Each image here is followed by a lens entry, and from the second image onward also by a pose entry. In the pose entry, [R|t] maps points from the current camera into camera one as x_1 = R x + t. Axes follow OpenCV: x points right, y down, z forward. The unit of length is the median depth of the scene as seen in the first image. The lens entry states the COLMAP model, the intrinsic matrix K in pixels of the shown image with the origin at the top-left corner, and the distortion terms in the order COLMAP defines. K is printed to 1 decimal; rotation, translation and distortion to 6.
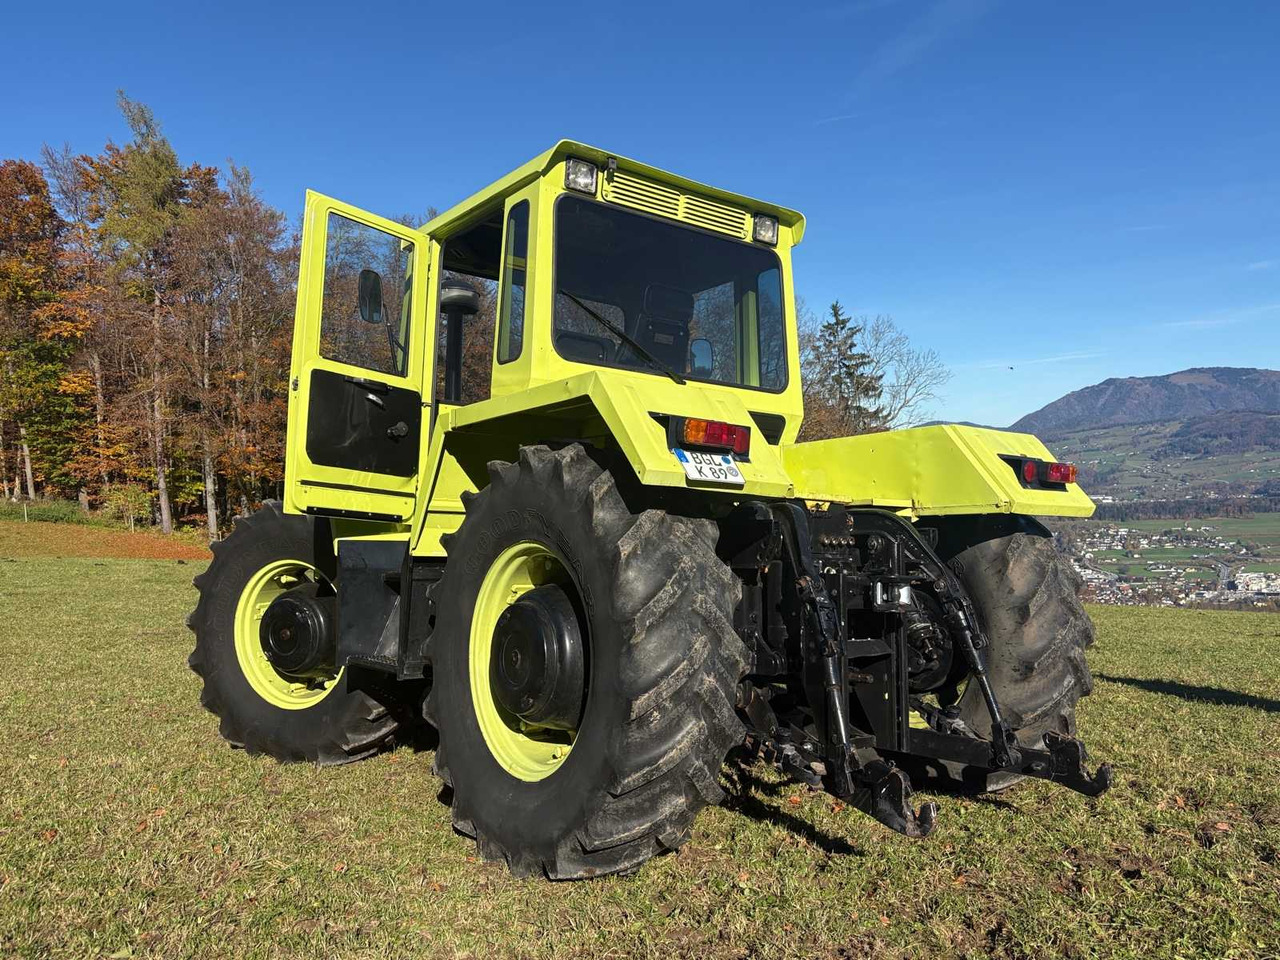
lens RADIAL K [[1018.1, 0, 634.1], [0, 1018.1, 478.2], [0, 0, 1]] dist [0.040184, -0.011508]
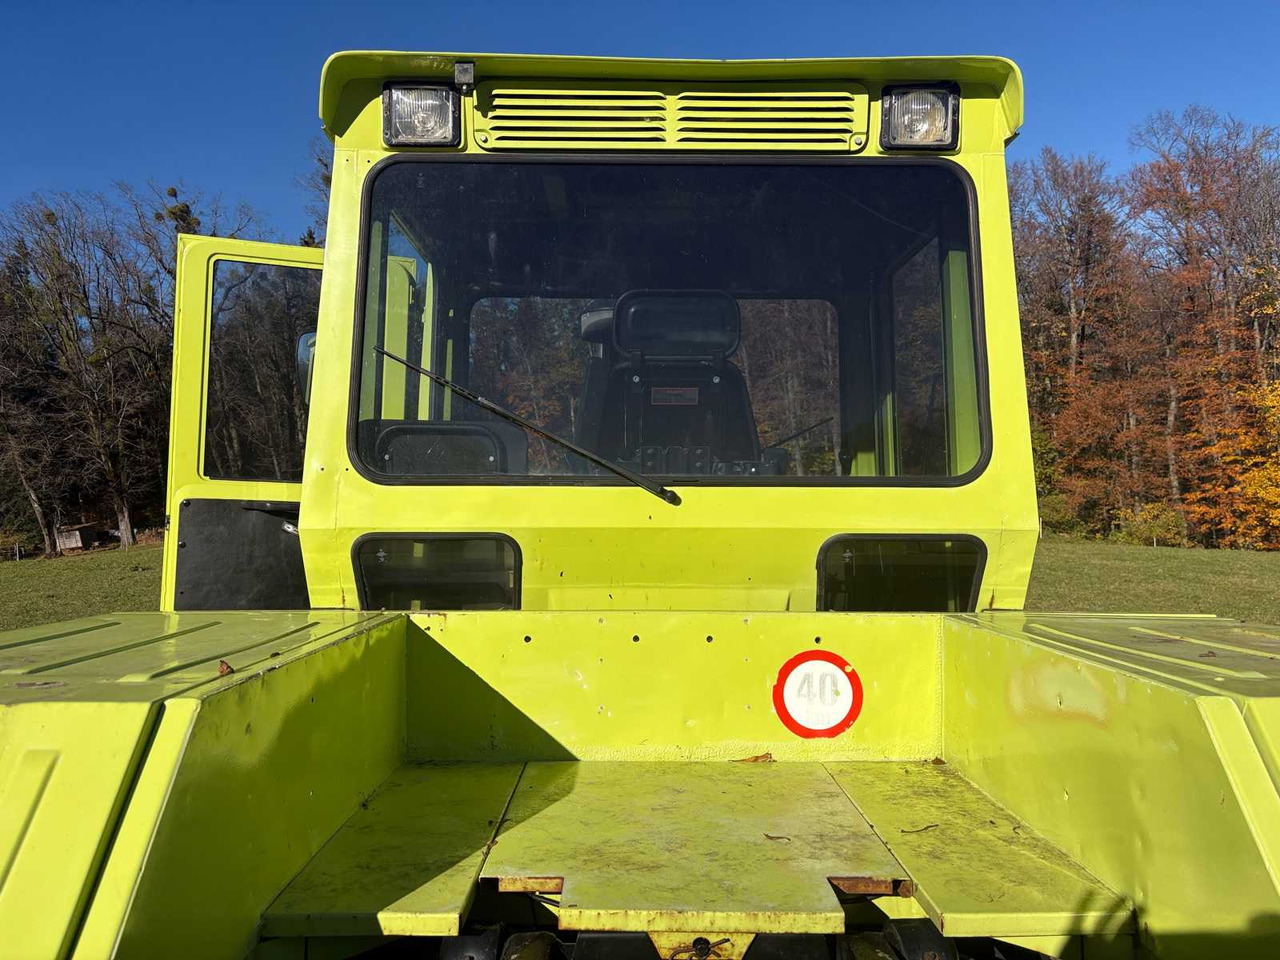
lens RADIAL K [[971.8, 0, 639.4], [0, 971.8, 485.5], [0, 0, 1]] dist [0.013666, 0.000368]
pose [[0.807310, -0.028358, -0.589446, 0.284920], [0.059721, 0.997643, 0.033799, -0.106970], [0.587098, -0.062488, 0.807101, 0.586174]]
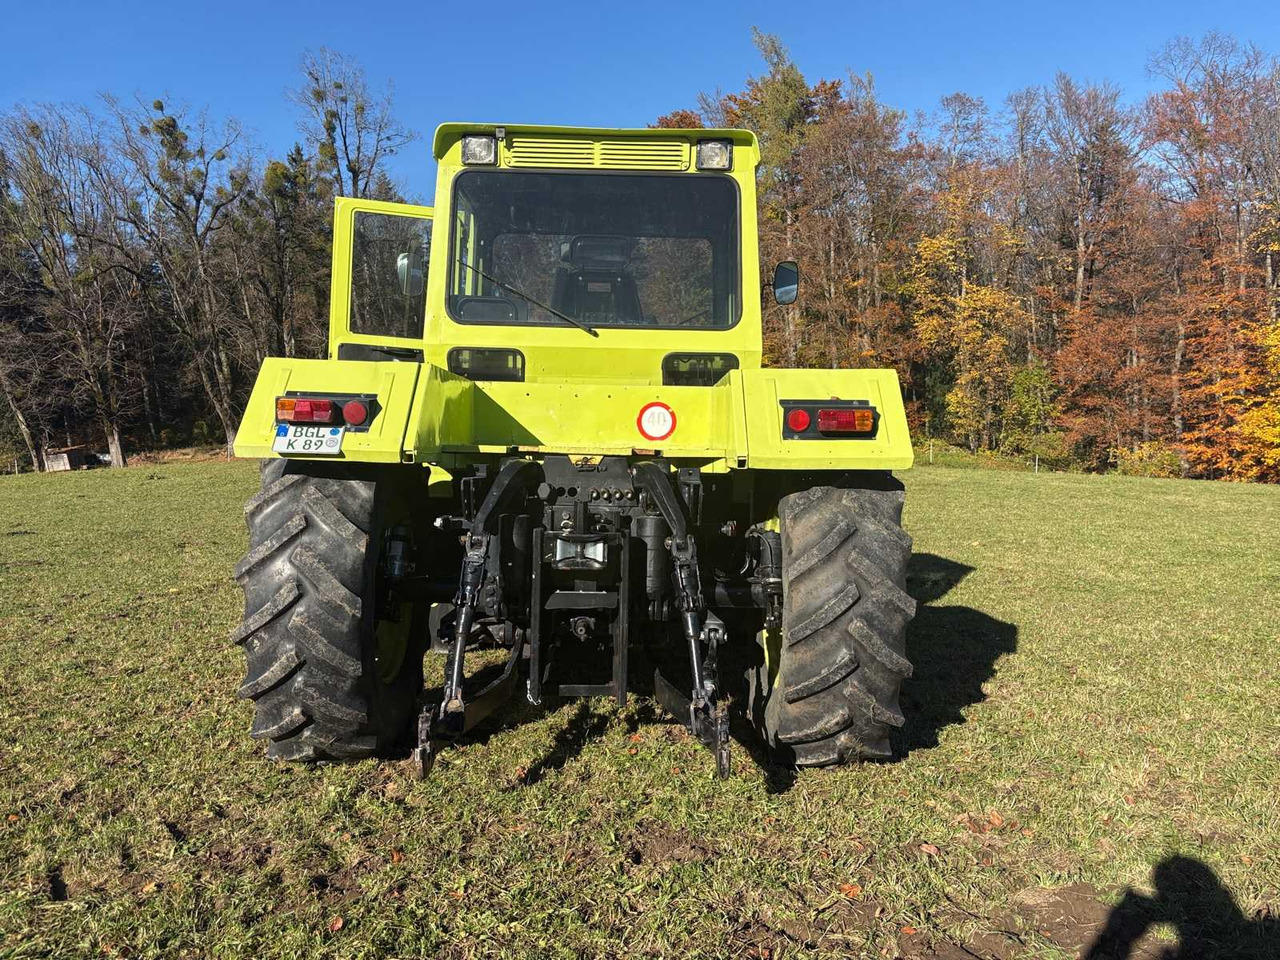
lens RADIAL K [[1023.9, 0, 632.9], [0, 1023.9, 483.5], [0, 0, 1]] dist [0.018608, -0.002146]
pose [[0.804019, 0.020390, -0.594253, 0.654723], [0.042568, 0.994874, 0.091730, -0.032140], [0.593077, -0.099049, 0.799030, 0.169726]]
